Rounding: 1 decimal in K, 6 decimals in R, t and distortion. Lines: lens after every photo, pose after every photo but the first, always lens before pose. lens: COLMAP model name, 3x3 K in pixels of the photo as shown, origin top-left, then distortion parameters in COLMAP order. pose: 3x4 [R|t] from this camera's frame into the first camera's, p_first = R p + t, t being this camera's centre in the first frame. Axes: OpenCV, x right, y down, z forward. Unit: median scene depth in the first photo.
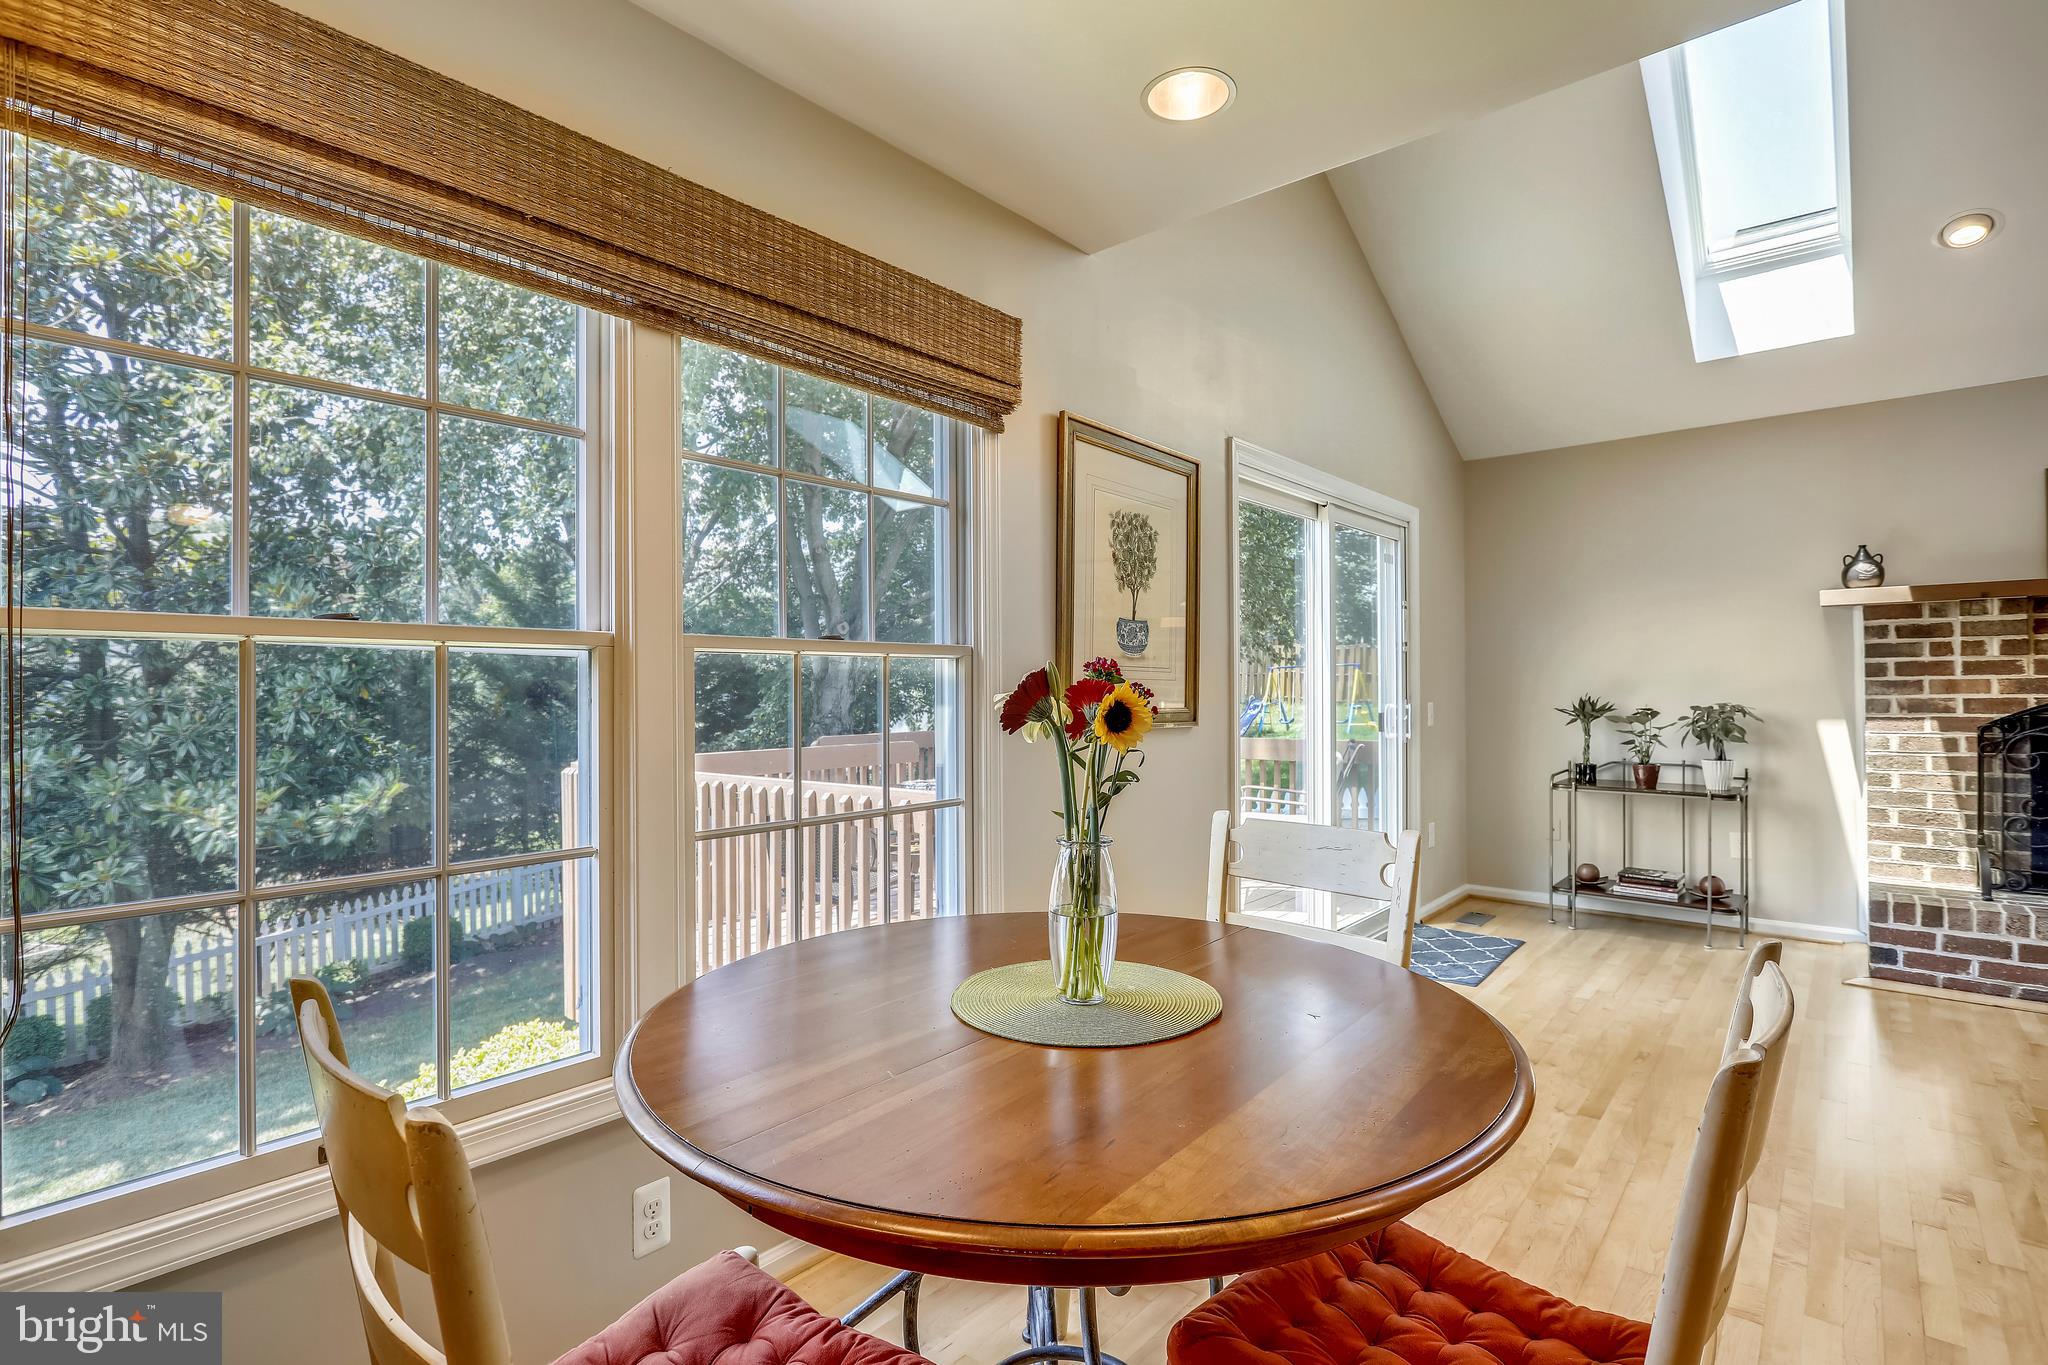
lens RADIAL K [[963.0, 0, 1024.0], [0, 963.0, 682.5], [0, 0, 1]] dist [-0.008873, -0.000593]
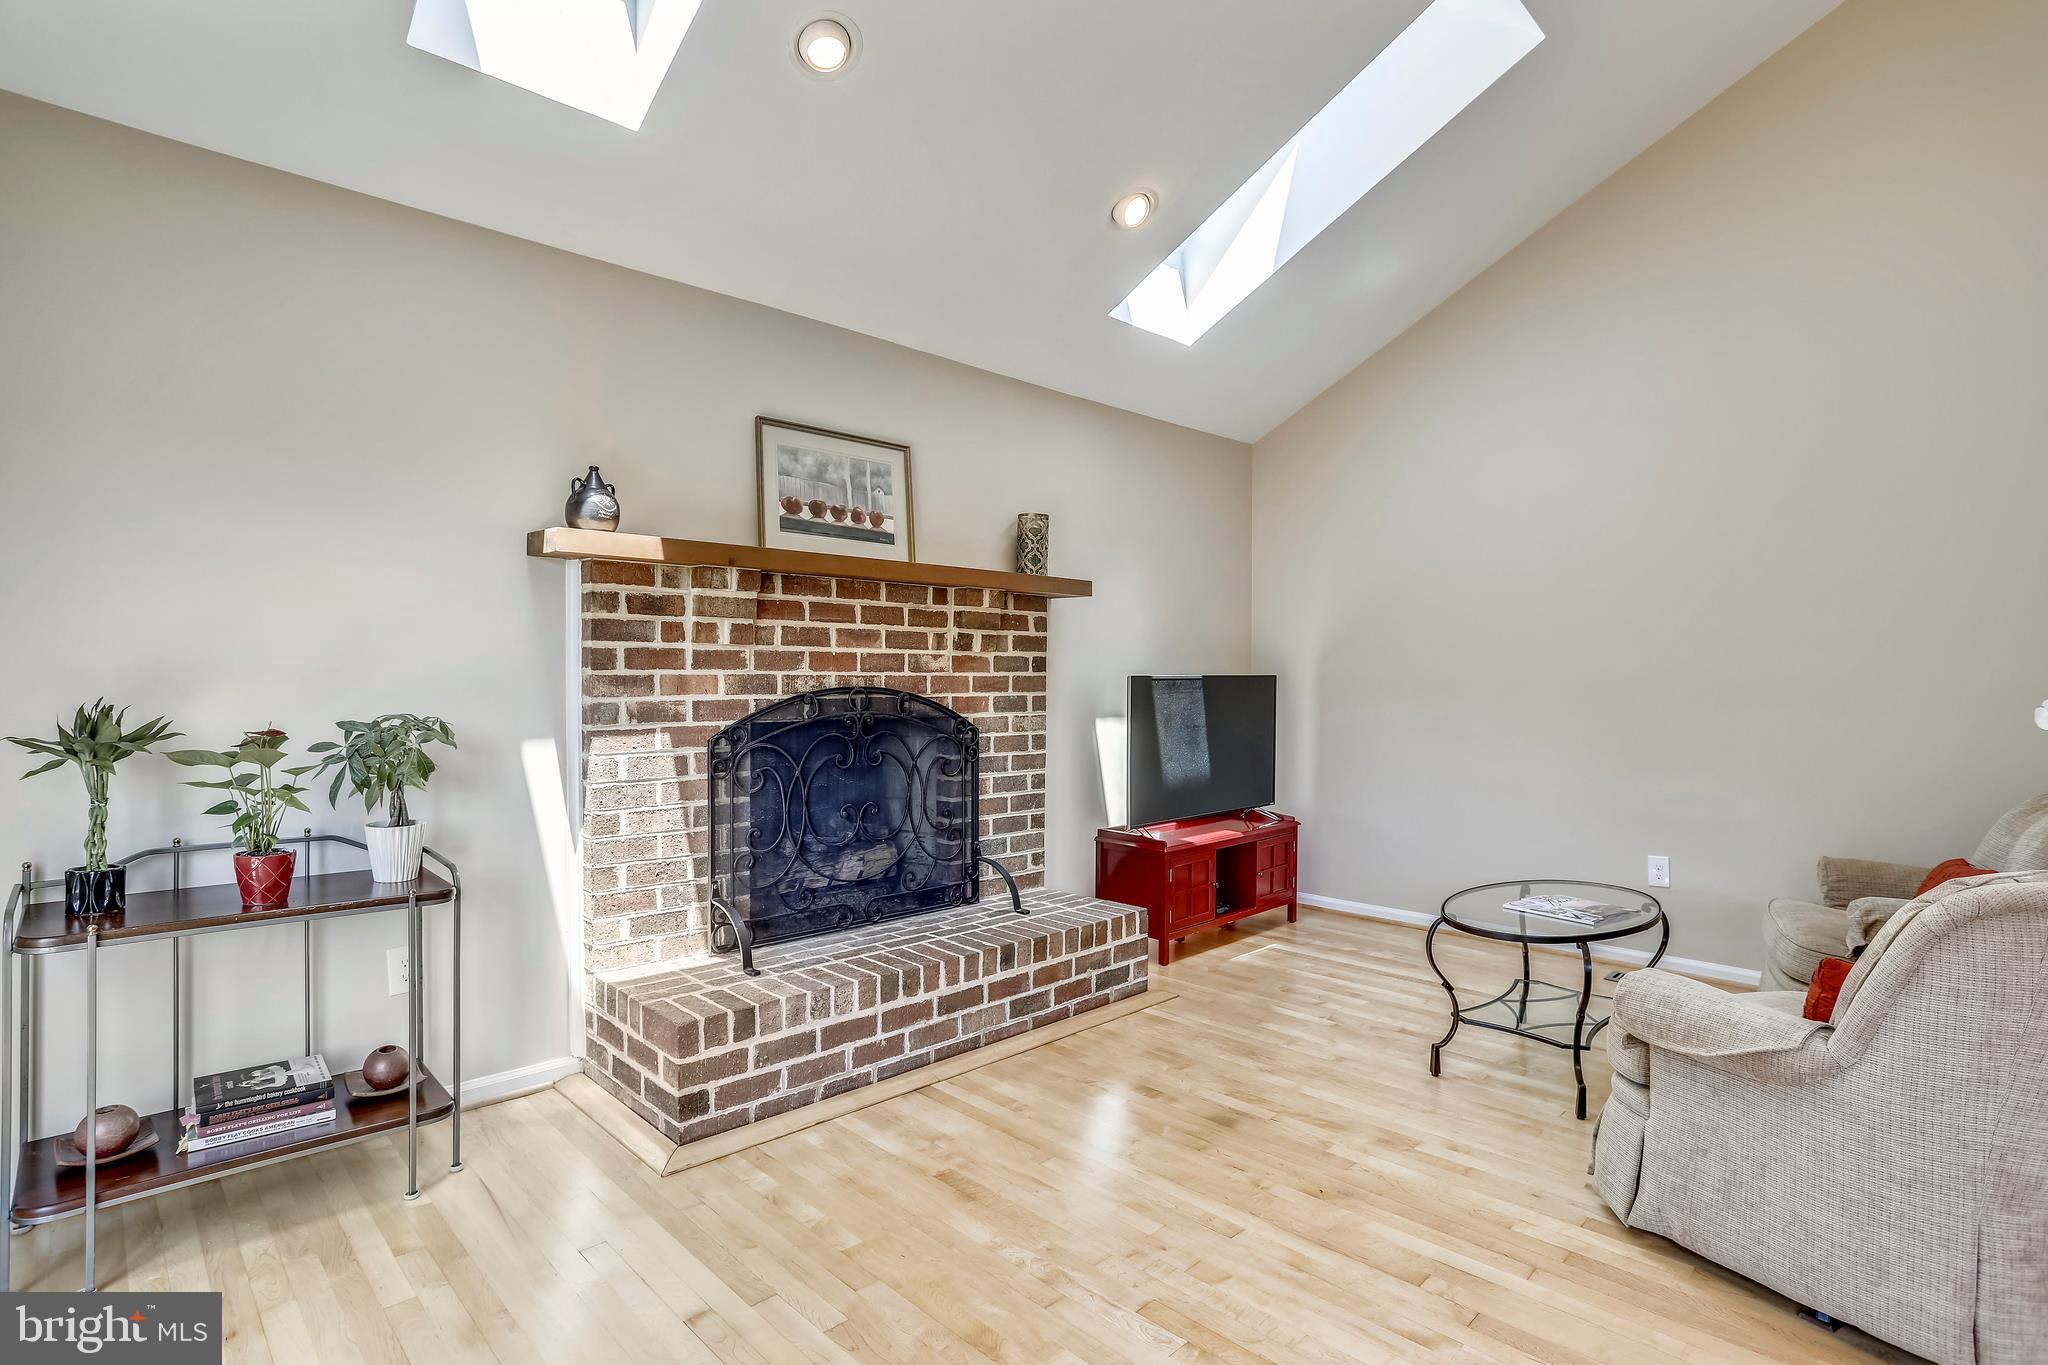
lens RADIAL K [[1014.7, 0, 1024.0], [0, 1014.7, 682.5], [0, 0, 1]] dist [-0.061321, 0.000303]
pose [[0.079568, -0.001546, 0.996828, 0.232506], [-0.012101, 0.999924, 0.002517, -0.002471], [-0.996756, -0.012263, 0.079543, 0.680667]]
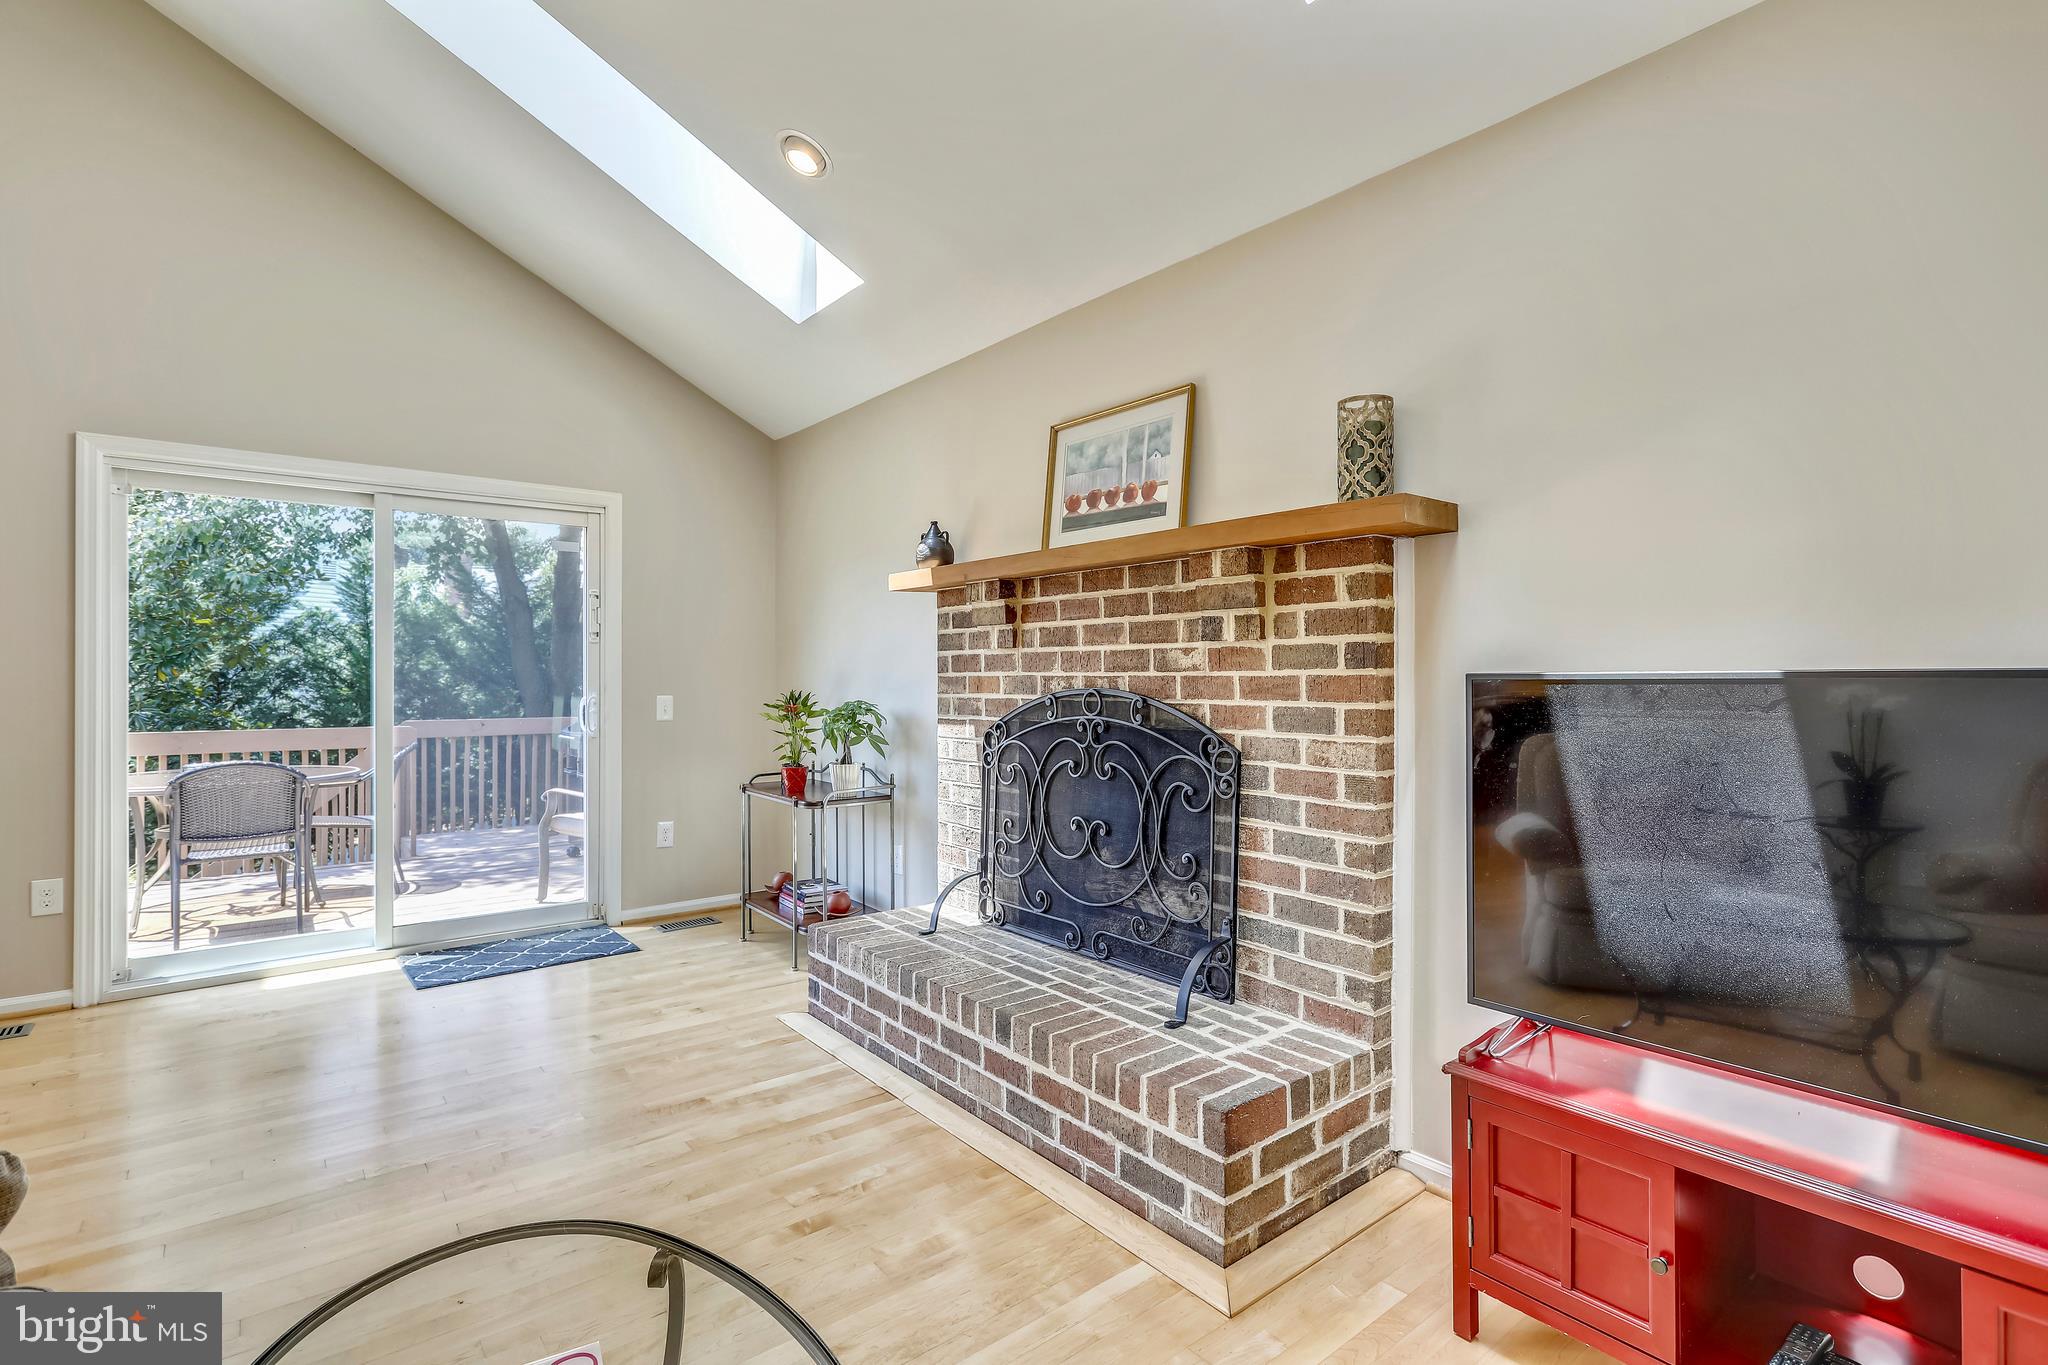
lens RADIAL K [[963.0, 0, 1024.0], [0, 963.0, 682.5], [0, 0, 1]] dist [-0.008873, -0.000593]
pose [[0.983487, 0.008056, -0.180801, 1.166471], [-0.006148, 0.999919, 0.011109, -0.007560], [0.180876, -0.009814, 0.983457, 0.154479]]
